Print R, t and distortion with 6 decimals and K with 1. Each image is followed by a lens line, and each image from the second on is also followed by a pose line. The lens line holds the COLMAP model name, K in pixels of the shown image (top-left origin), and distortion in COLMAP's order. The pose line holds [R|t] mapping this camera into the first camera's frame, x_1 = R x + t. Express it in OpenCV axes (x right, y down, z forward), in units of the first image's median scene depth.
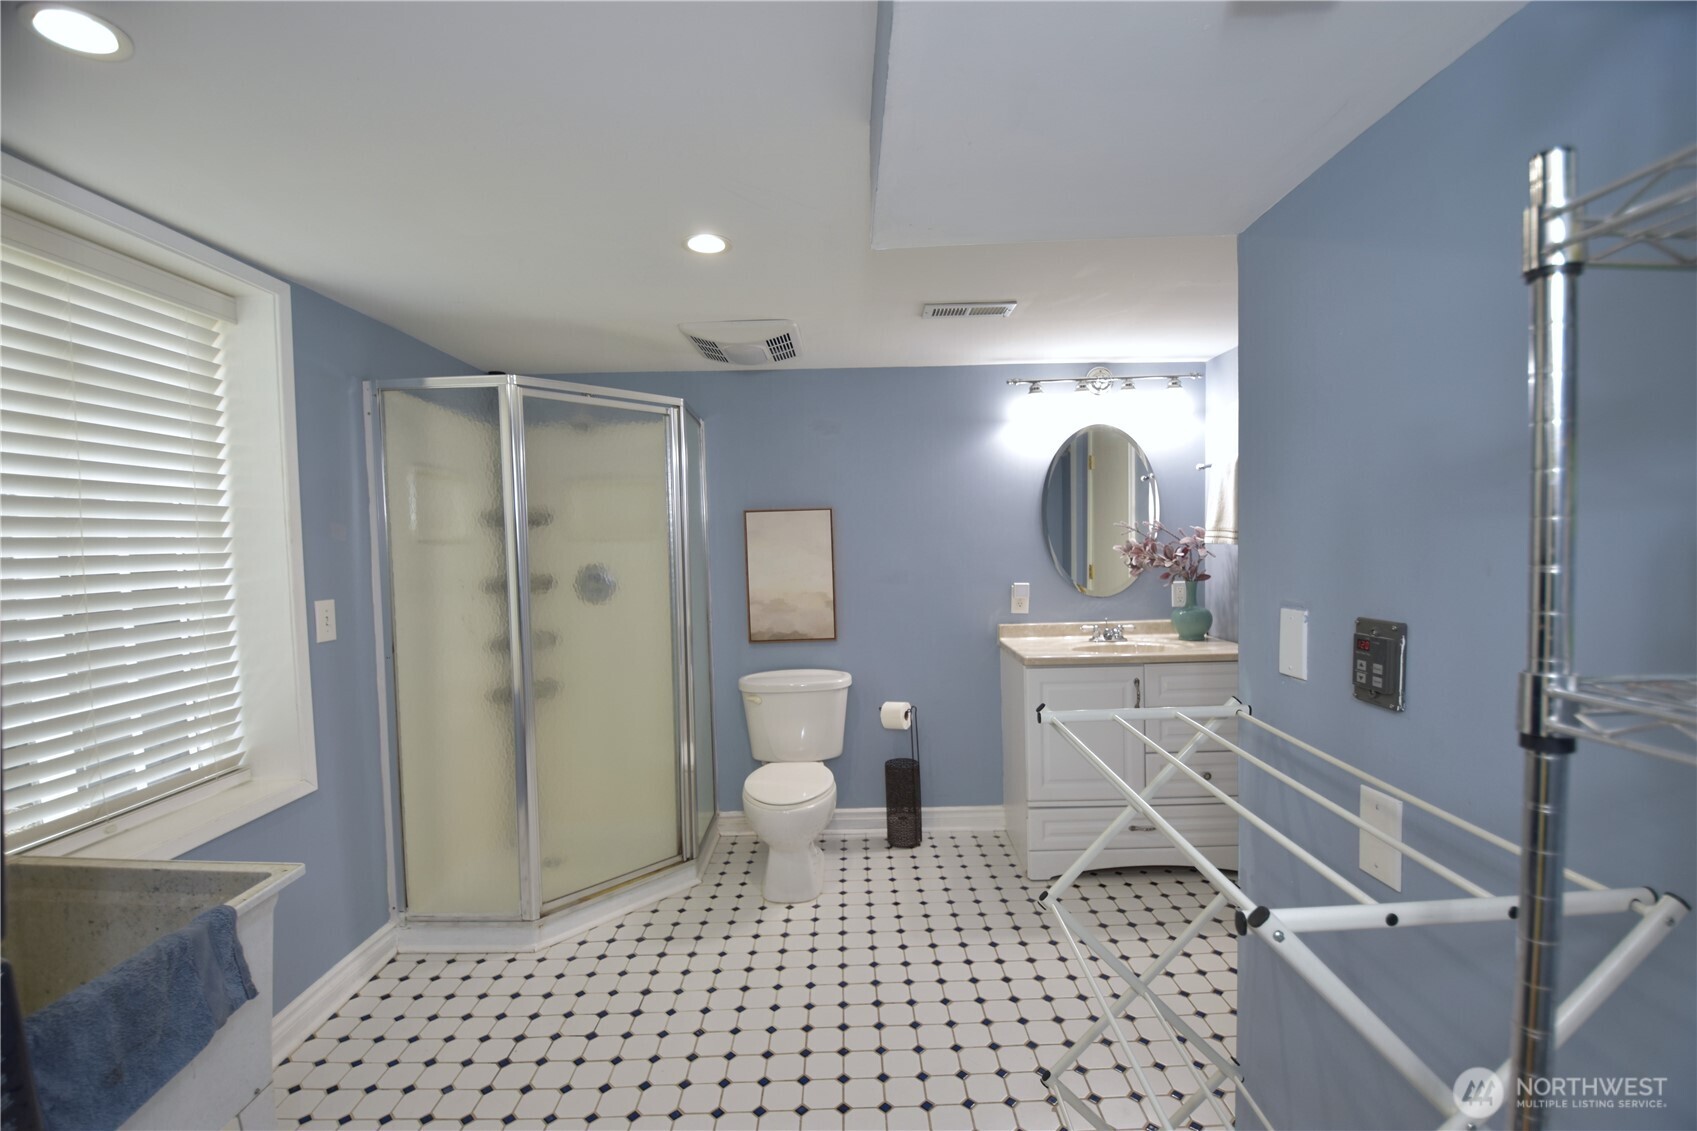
lens RADIAL K [[751.8, 0, 837.9], [0, 751.8, 571.8], [0, 0, 1]] dist [-0.008946, -0.006640]
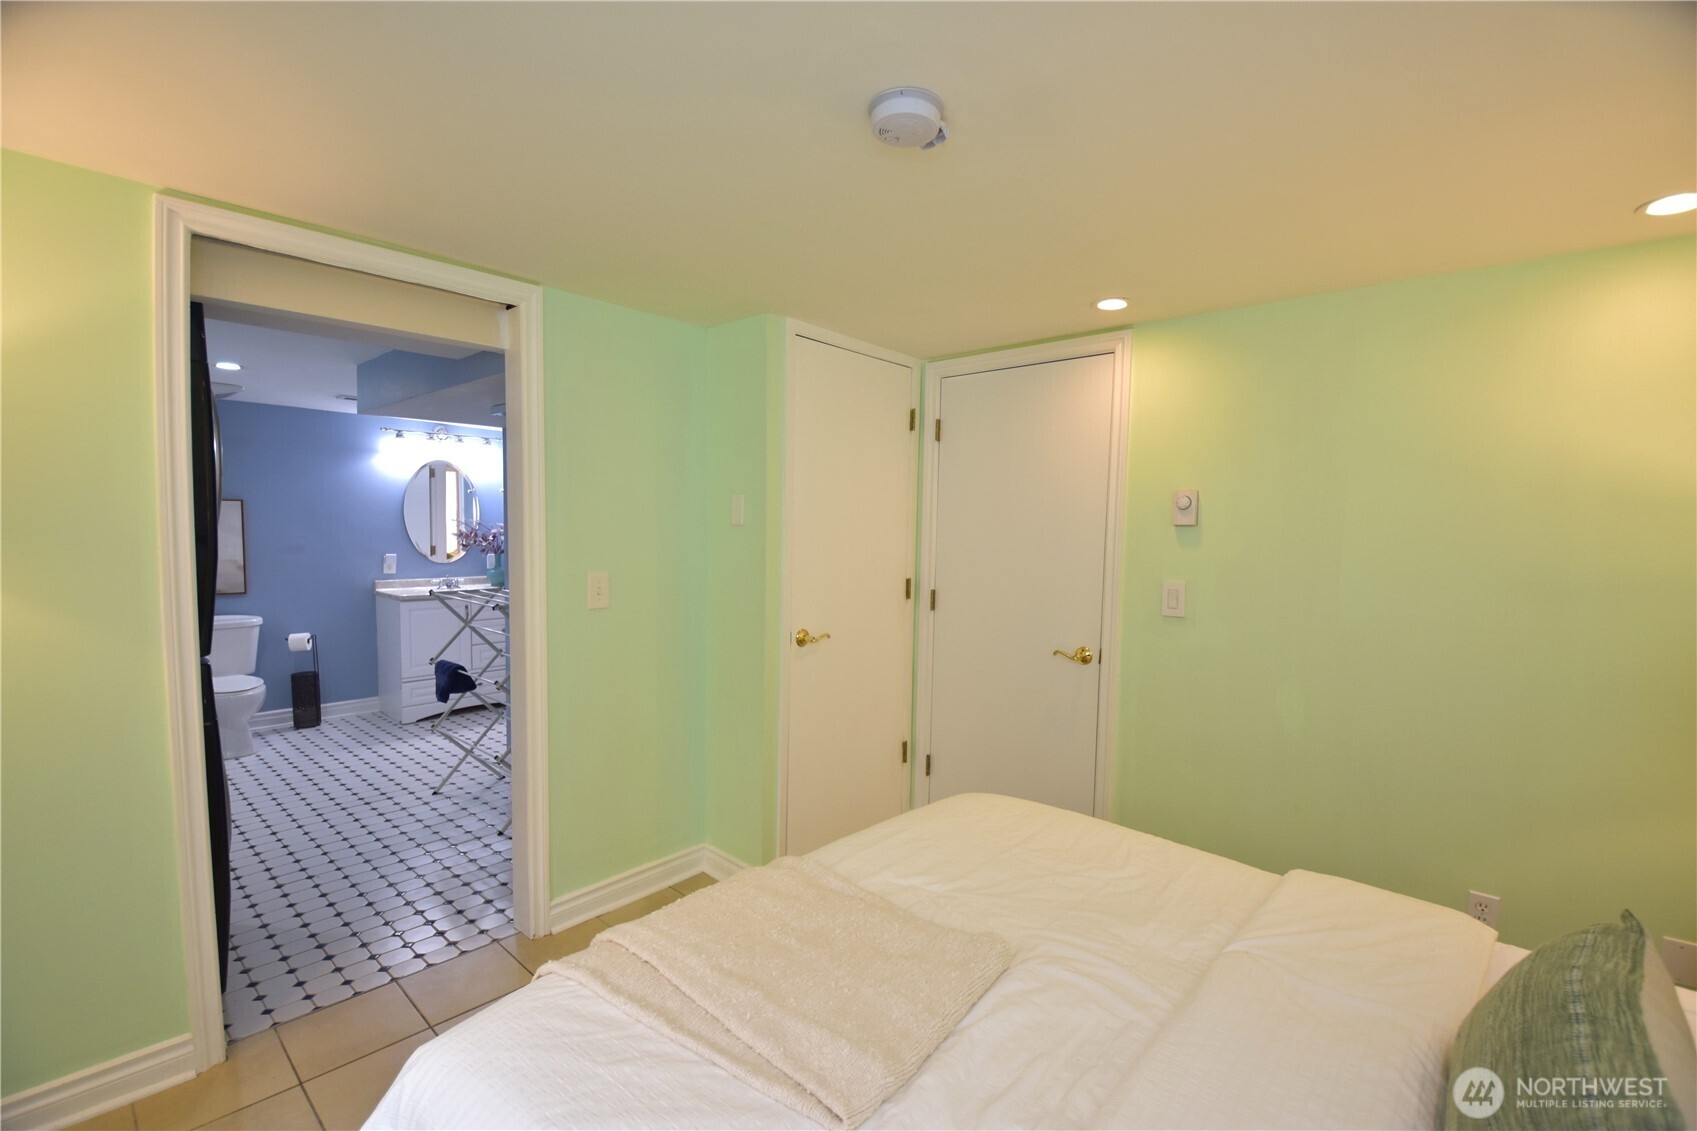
lens RADIAL K [[751.8, 0, 851.0], [0, 751.8, 571.2], [0, 0, 1]] dist [-0.008946, -0.006640]
pose [[0.656214, -0.009076, 0.754520, -0.323477], [0.005834, 0.999959, 0.006954, 0.046347], [-0.754552, -0.000162, 0.656240, -0.804167]]
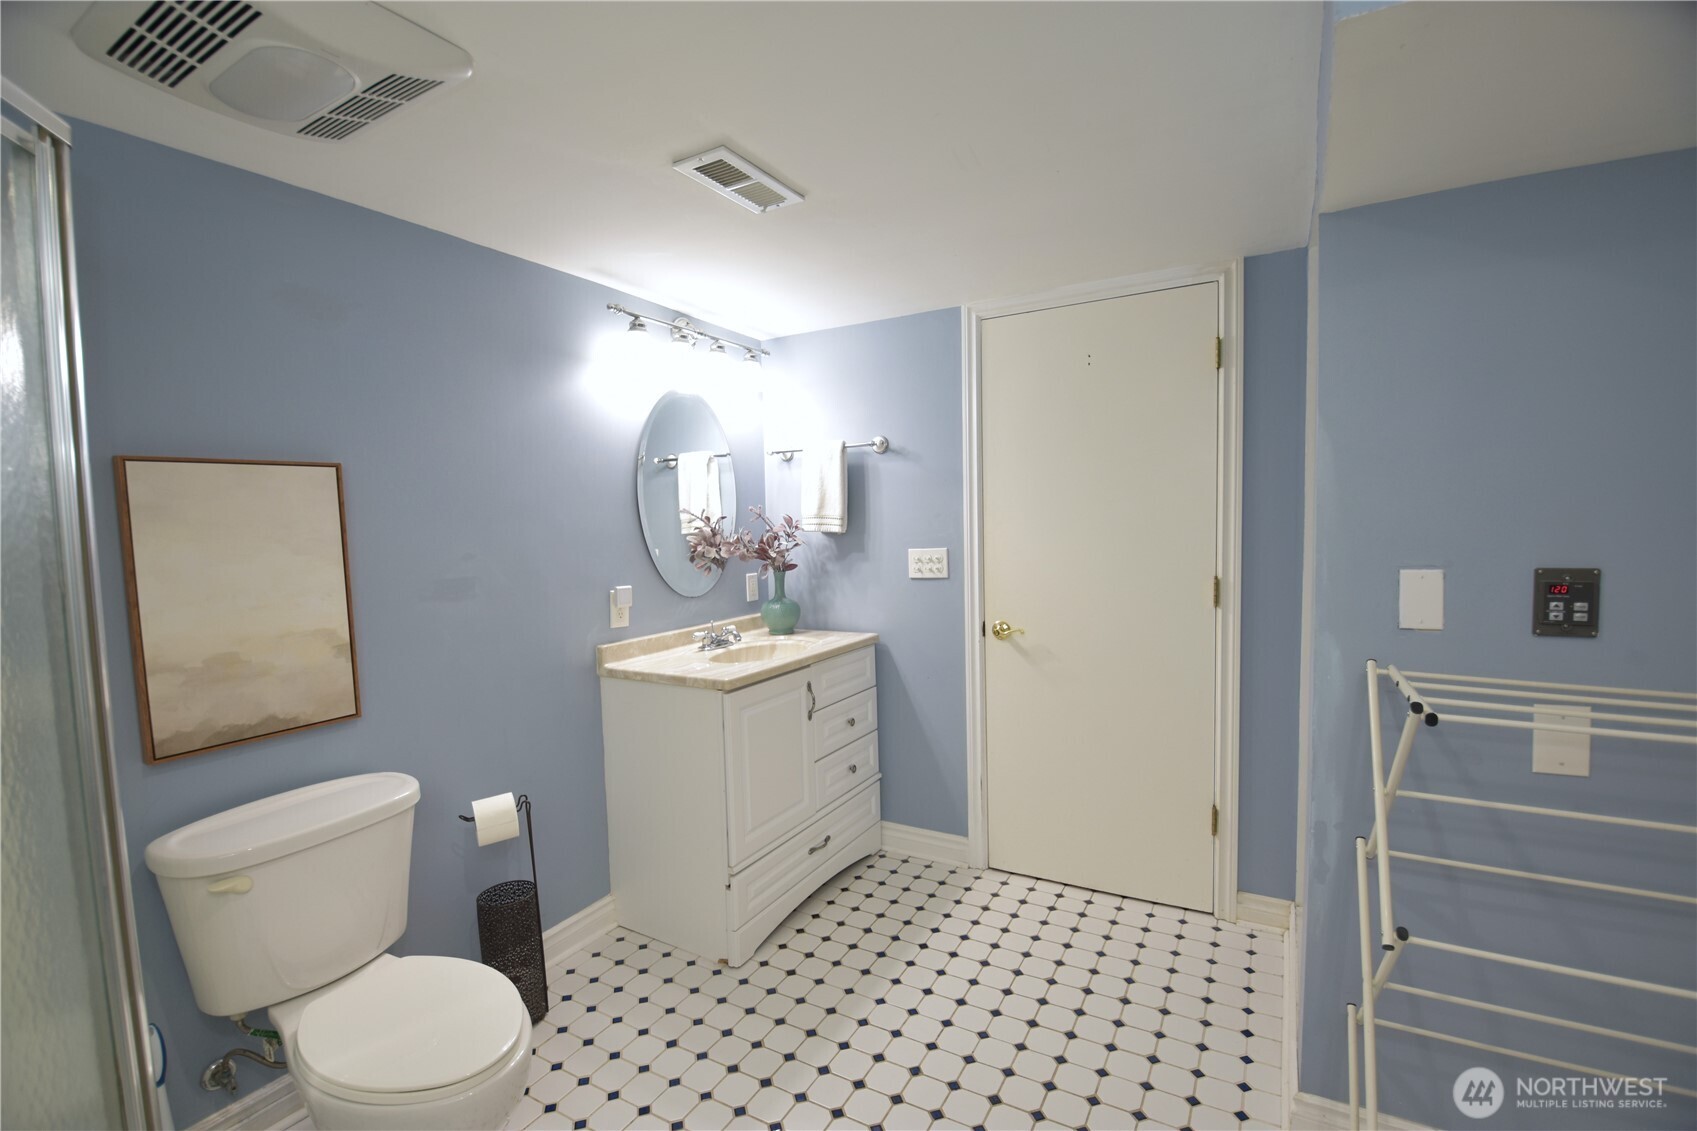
lens RADIAL K [[751.8, 0, 856.5], [0, 751.8, 573.9], [0, 0, 1]] dist [-0.008946, -0.006640]
pose [[0.487114, -0.049559, 0.871931, -0.295178], [0.050432, 0.998319, 0.028568, -0.006683], [-0.871881, 0.030057, 0.488795, 0.449994]]
